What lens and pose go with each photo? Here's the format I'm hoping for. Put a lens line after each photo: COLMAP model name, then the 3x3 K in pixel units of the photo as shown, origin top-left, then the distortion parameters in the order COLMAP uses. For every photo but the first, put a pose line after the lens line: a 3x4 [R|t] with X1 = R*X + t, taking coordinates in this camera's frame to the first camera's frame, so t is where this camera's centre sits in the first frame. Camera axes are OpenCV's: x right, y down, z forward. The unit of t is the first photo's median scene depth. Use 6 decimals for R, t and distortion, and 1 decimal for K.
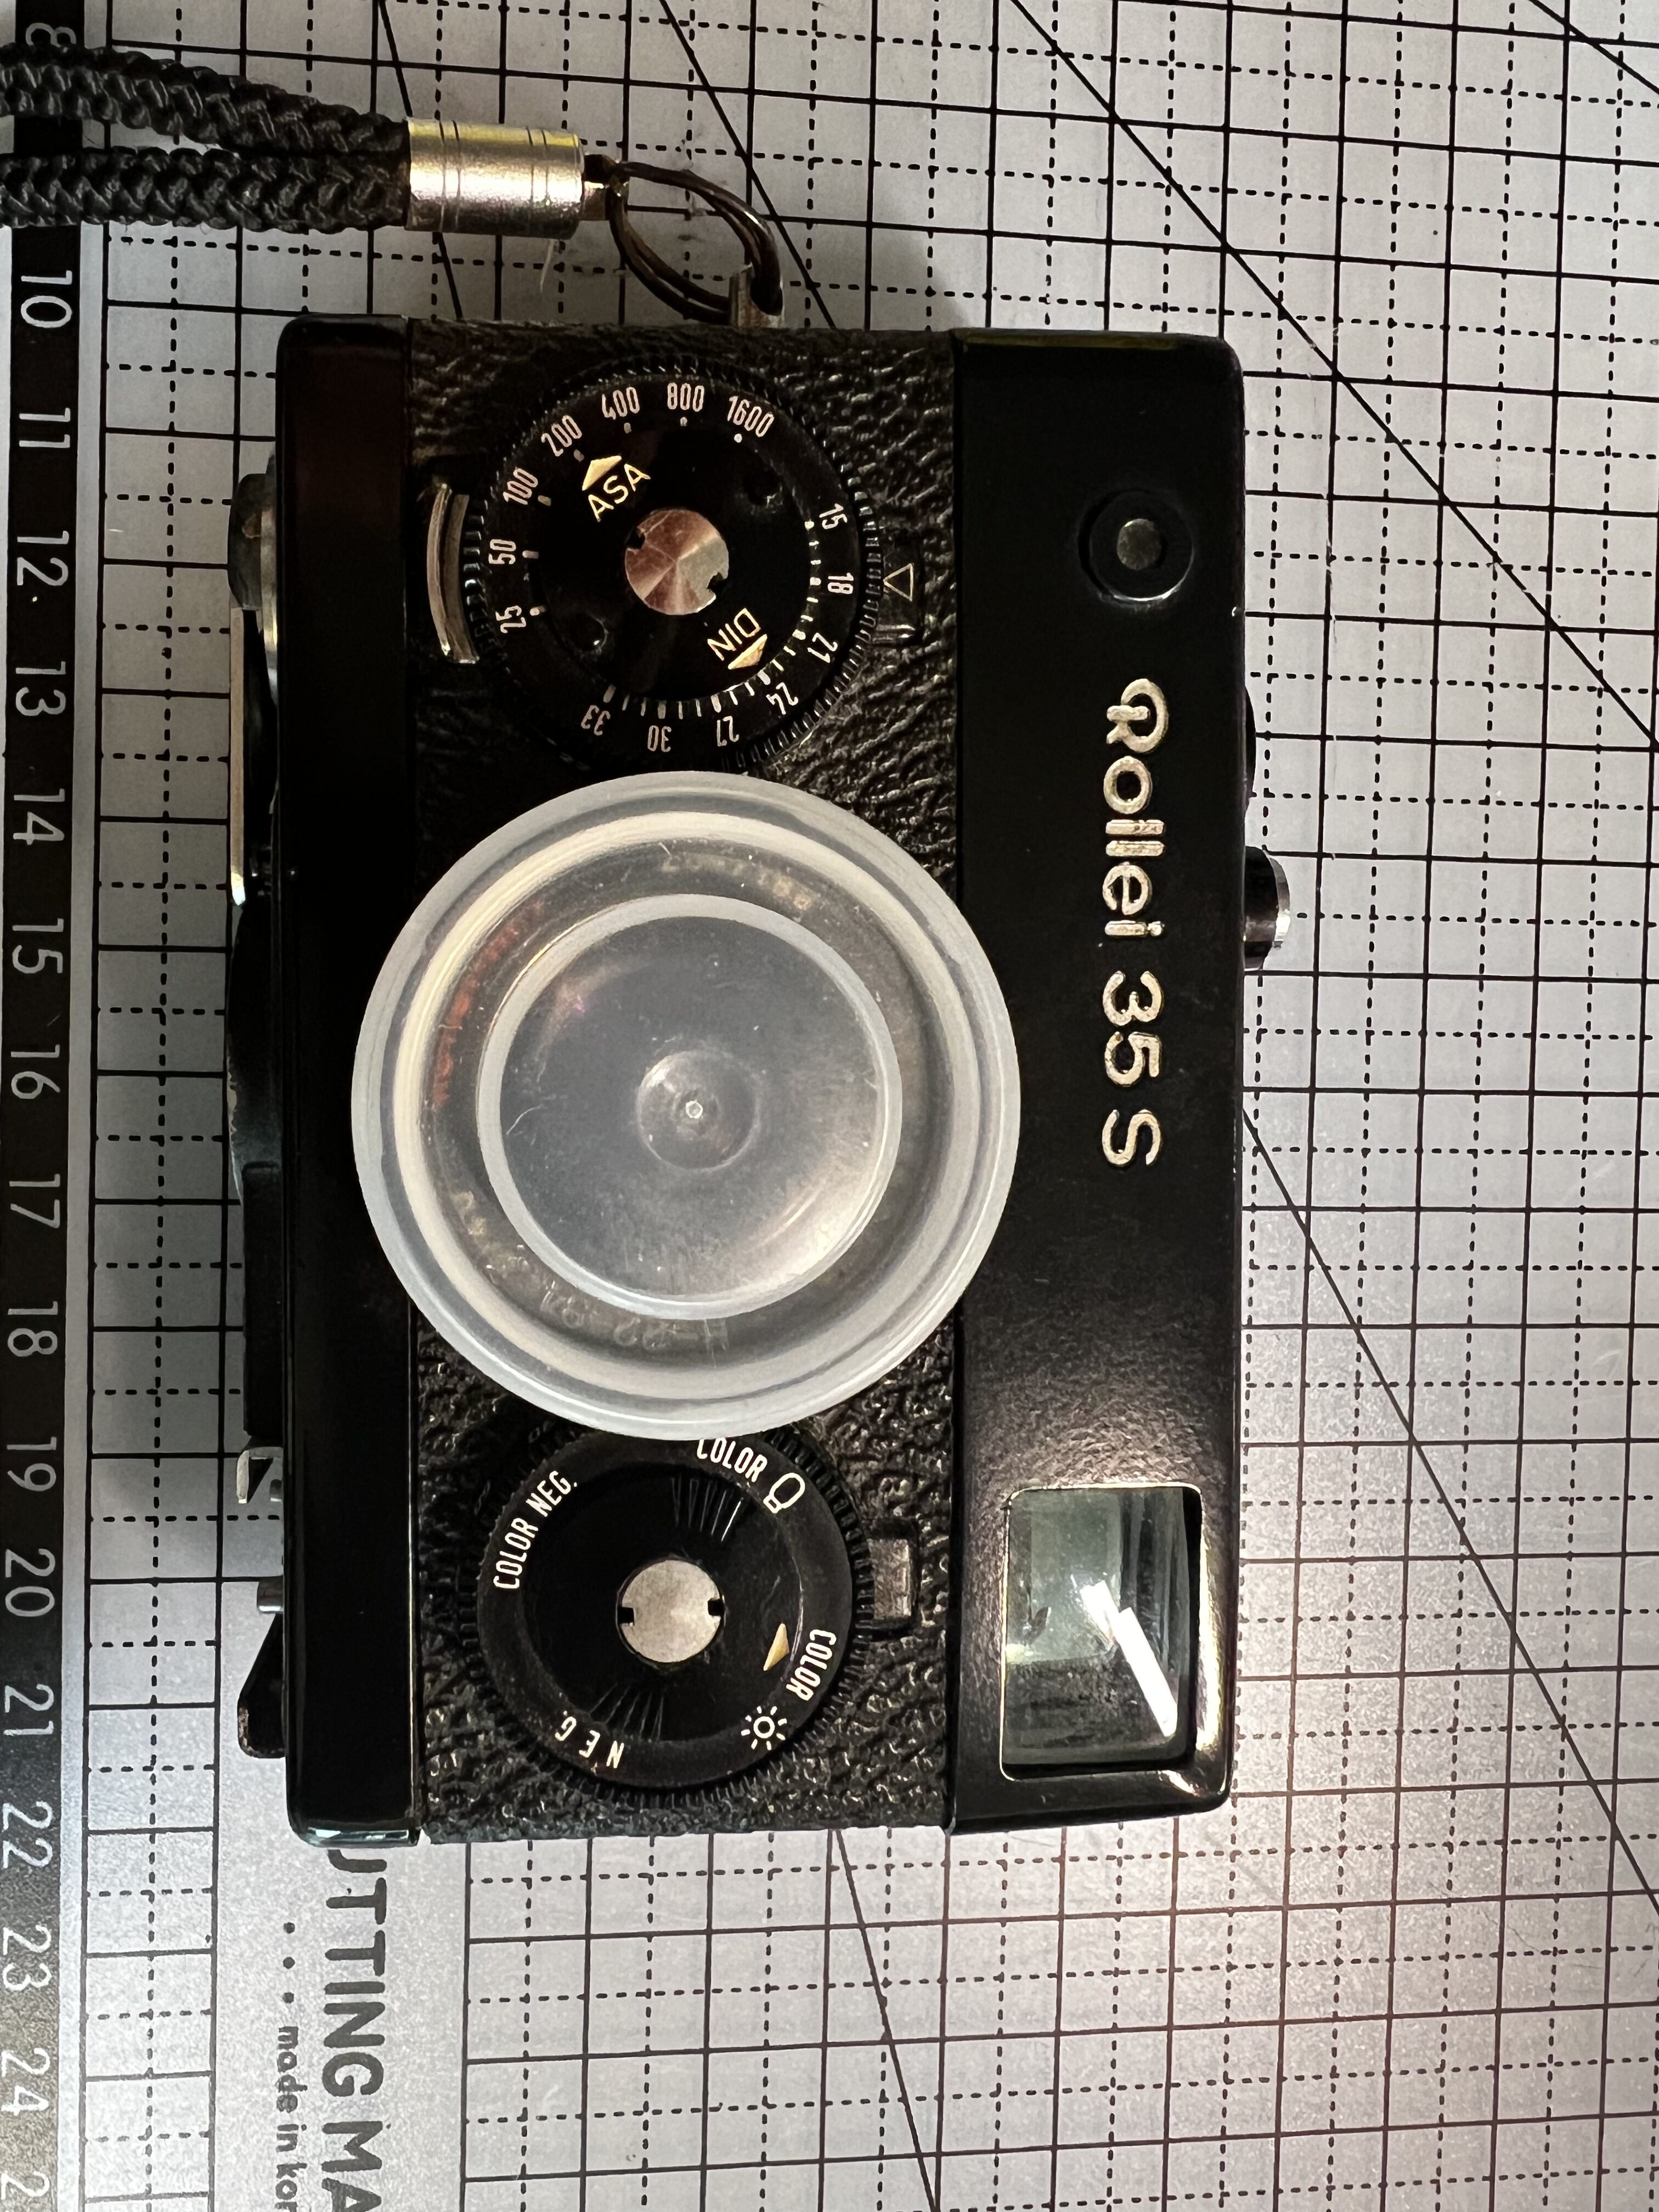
lens RADIAL K [[1862.0, 0, 853.8], [0, 1862.0, 1108.8], [0, 0, 1]] dist [-0.021223, 0.011646]
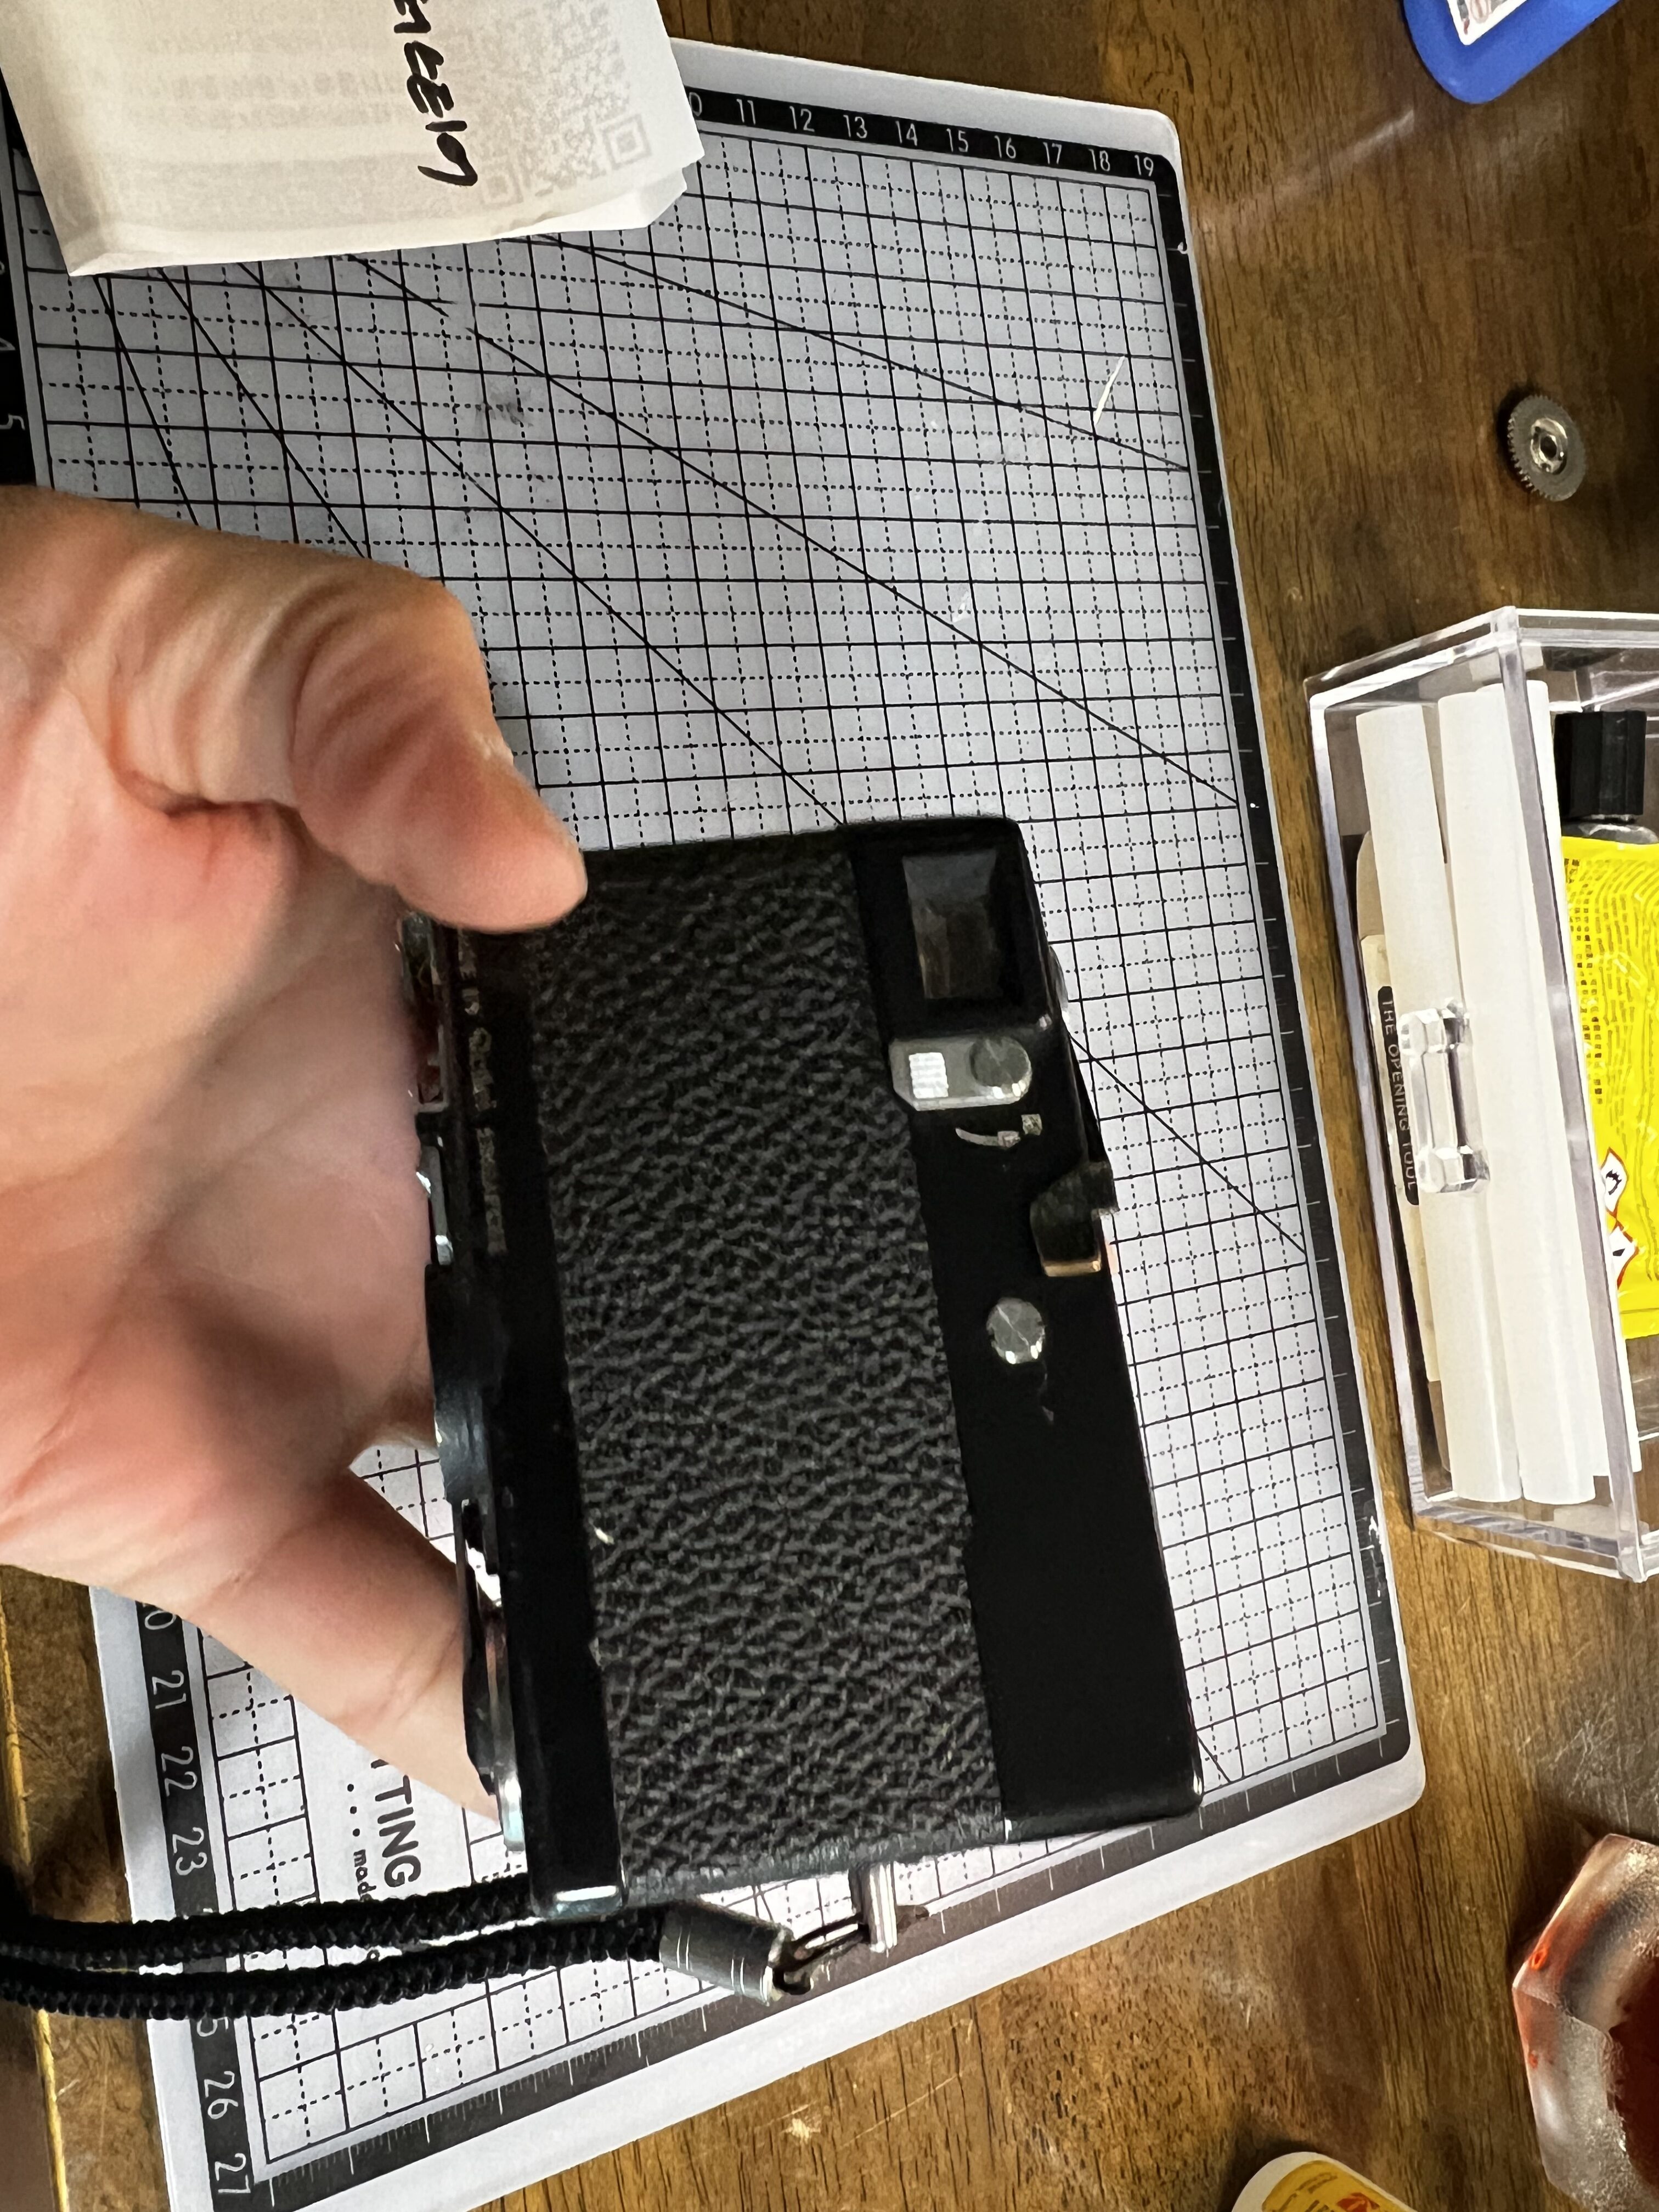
lens RADIAL K [[1862.0, 0, 833.7], [0, 1862.0, 1092.1], [0, 0, 1]] dist [-0.021223, 0.011646]
pose [[0.916079, -0.152133, 0.371020, -0.419797], [0.176381, 0.983798, -0.032102, -0.021570], [-0.360125, 0.094848, 0.928070, -0.678320]]
